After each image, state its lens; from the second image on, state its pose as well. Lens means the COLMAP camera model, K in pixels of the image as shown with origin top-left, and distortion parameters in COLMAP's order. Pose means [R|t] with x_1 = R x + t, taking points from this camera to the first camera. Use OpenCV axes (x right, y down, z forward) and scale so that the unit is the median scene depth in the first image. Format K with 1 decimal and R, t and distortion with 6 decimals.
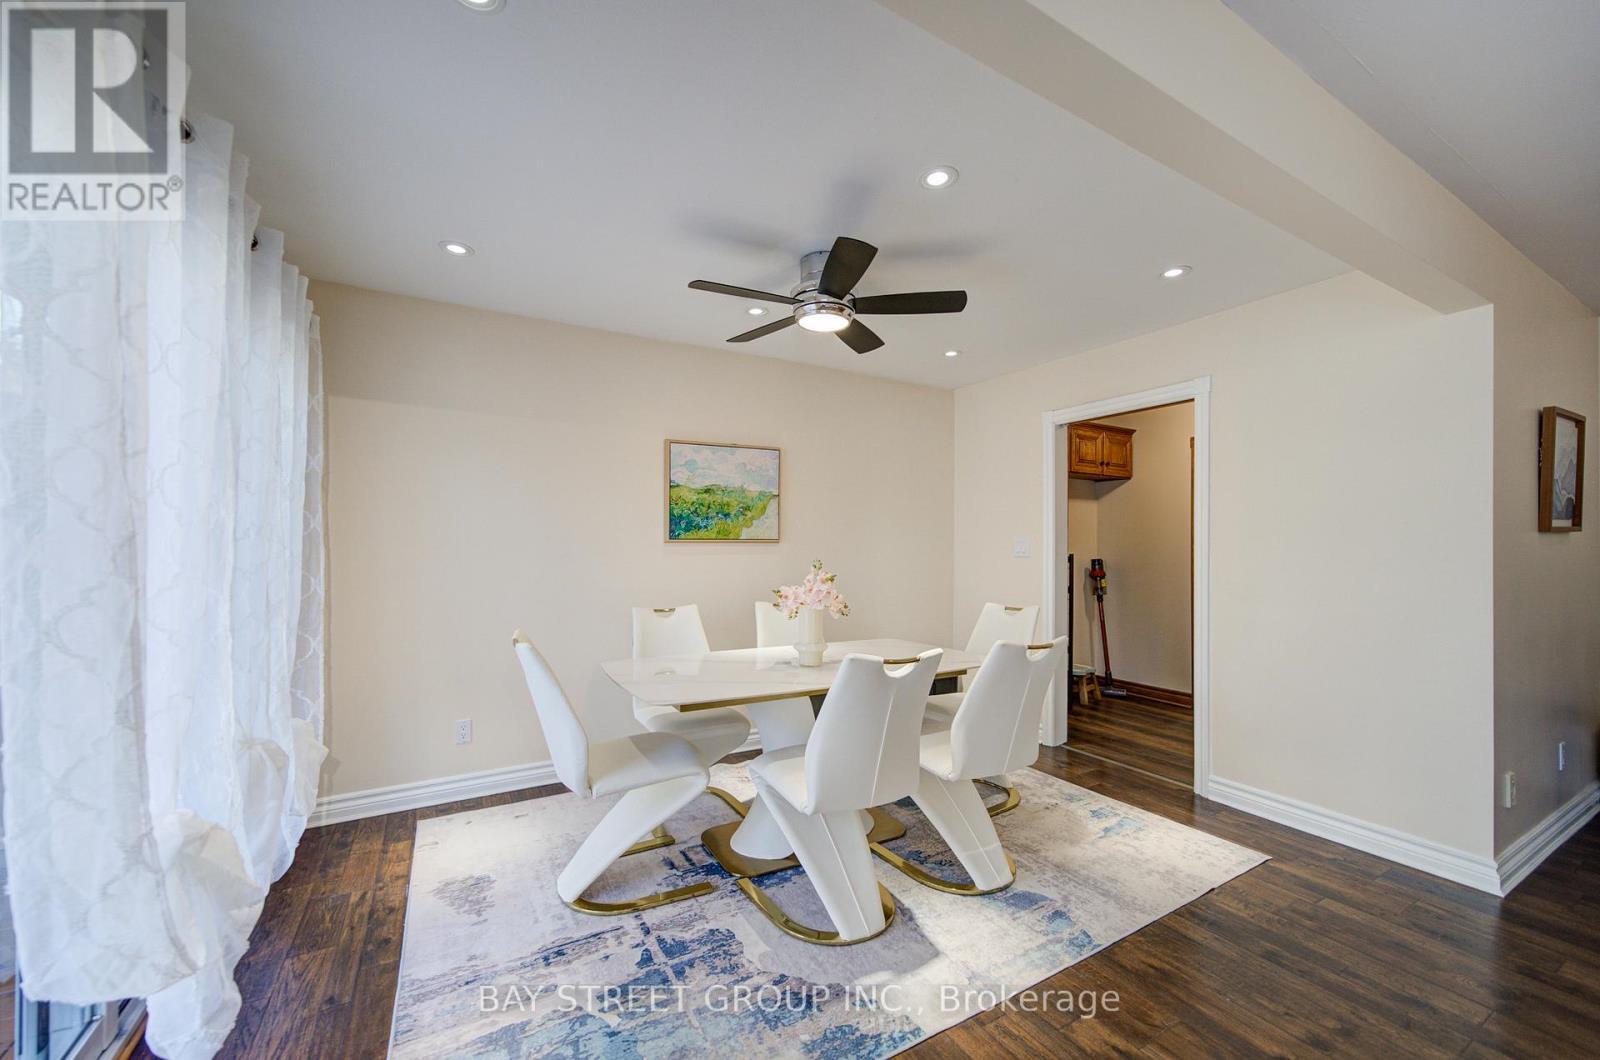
lens RADIAL K [[614.2, 0, 815.8], [0, 614.2, 534.7], [0, 0, 1]] dist [-0.009235, 0.005291]
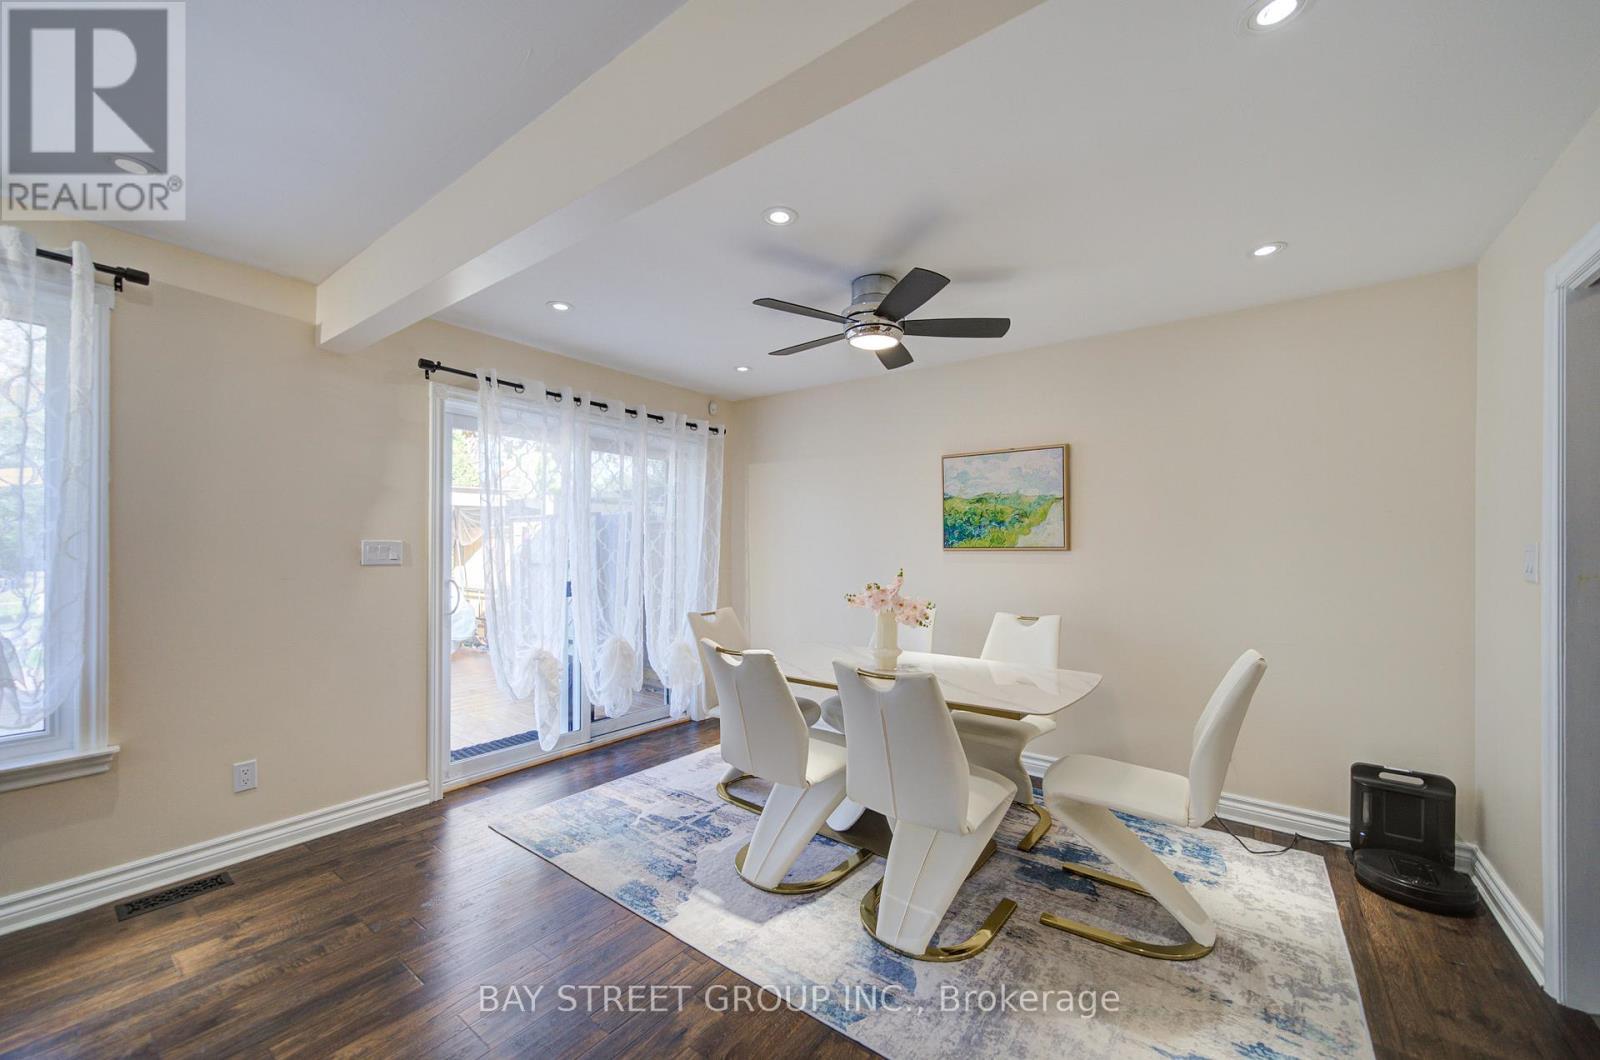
lens RADIAL K [[614.2, 0, 769.7], [0, 614.2, 527.4], [0, 0, 1]] dist [-0.009235, 0.005291]
pose [[0.374328, -0.027823, -0.926879, 0.731789], [0.013715, 0.999607, -0.024468, -0.007146], [0.927195, -0.003553, 0.374563, 0.345178]]
